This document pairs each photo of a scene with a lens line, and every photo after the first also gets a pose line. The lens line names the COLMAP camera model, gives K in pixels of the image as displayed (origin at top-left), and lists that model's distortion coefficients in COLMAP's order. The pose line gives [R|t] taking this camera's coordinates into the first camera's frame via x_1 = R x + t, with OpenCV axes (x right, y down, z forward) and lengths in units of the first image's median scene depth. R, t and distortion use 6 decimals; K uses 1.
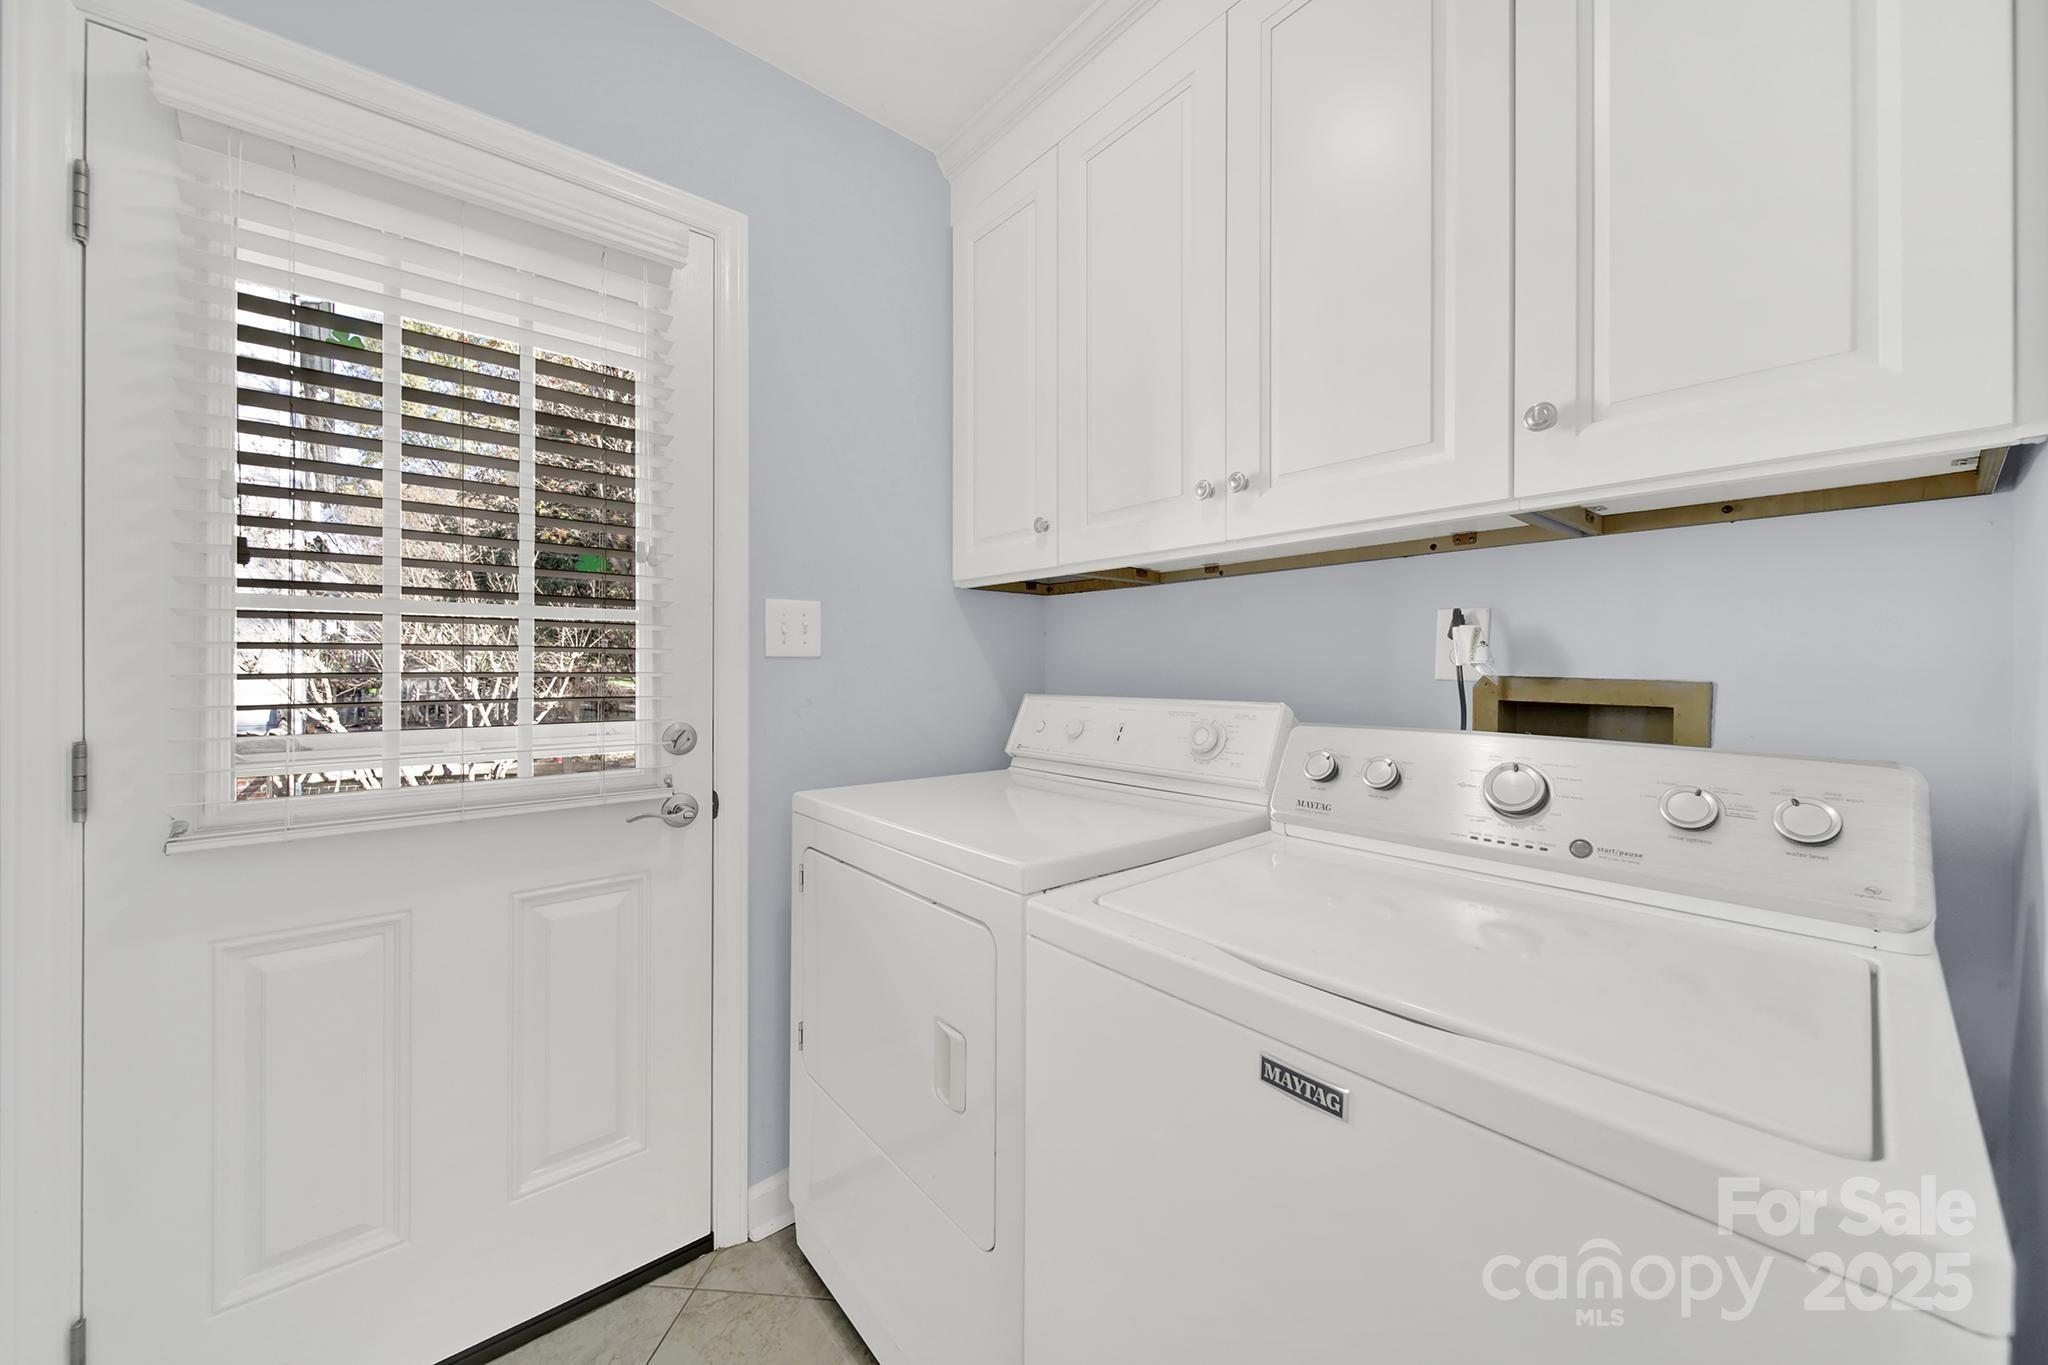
lens RADIAL K [[729.6, 0, 1035.6], [0, 729.6, 664.2], [0, 0, 1]] dist [-0.000438, -0.000361]
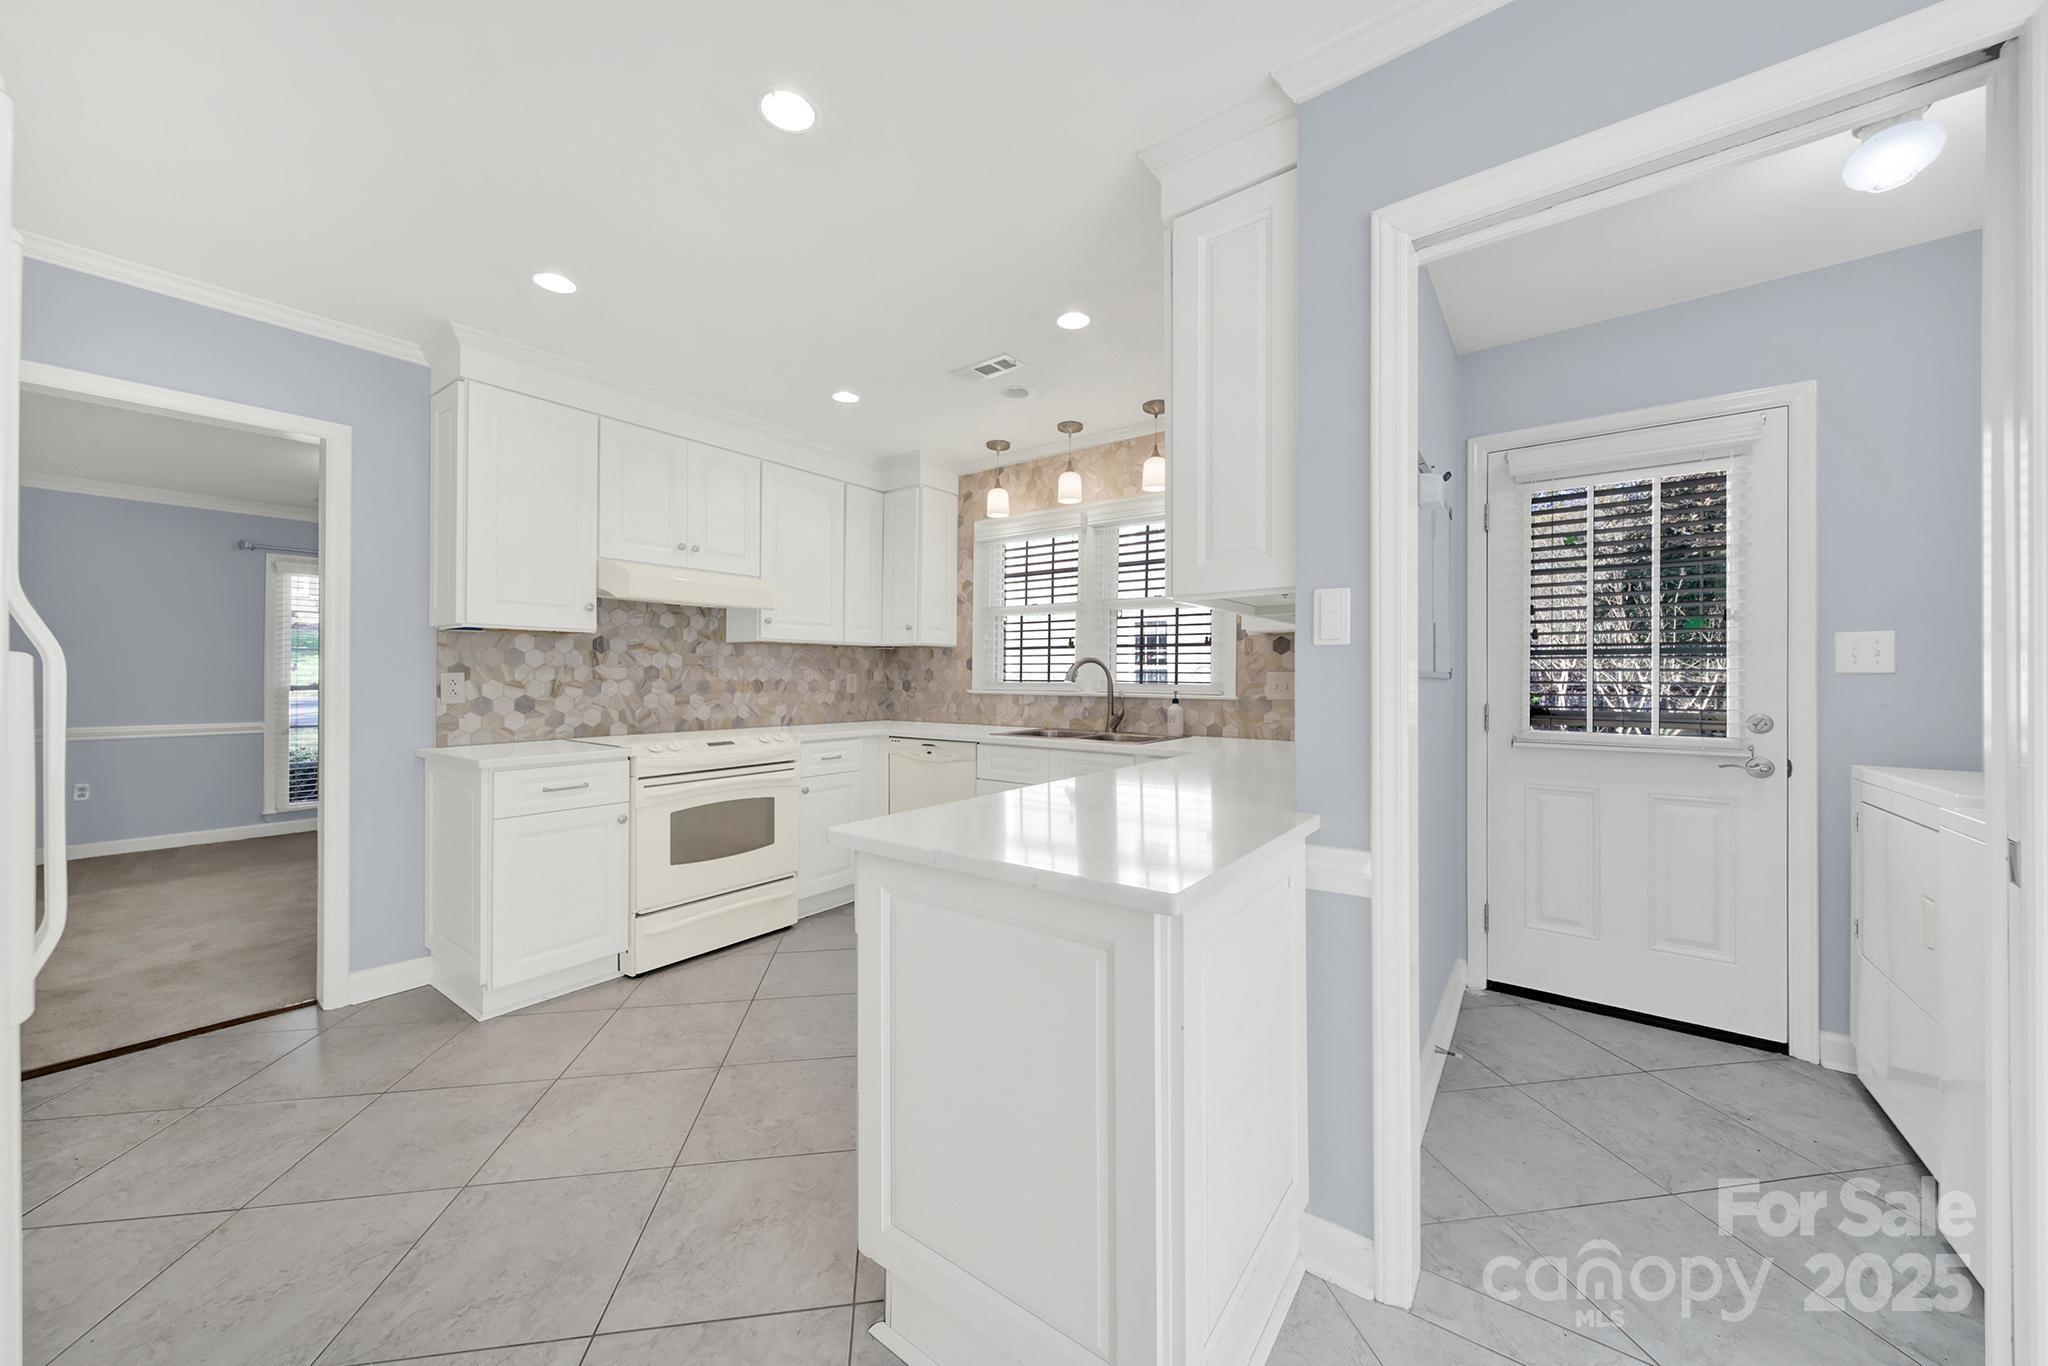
lens RADIAL K [[729.6, 0, 1010.6], [0, 729.6, 674.0], [0, 0, 1]] dist [-0.000438, -0.000361]
pose [[0.212962, -0.002848, -0.977056, 0.738155], [-0.004105, 0.999984, -0.003809, 0.005250], [0.977052, 0.004822, 0.212947, -0.971060]]
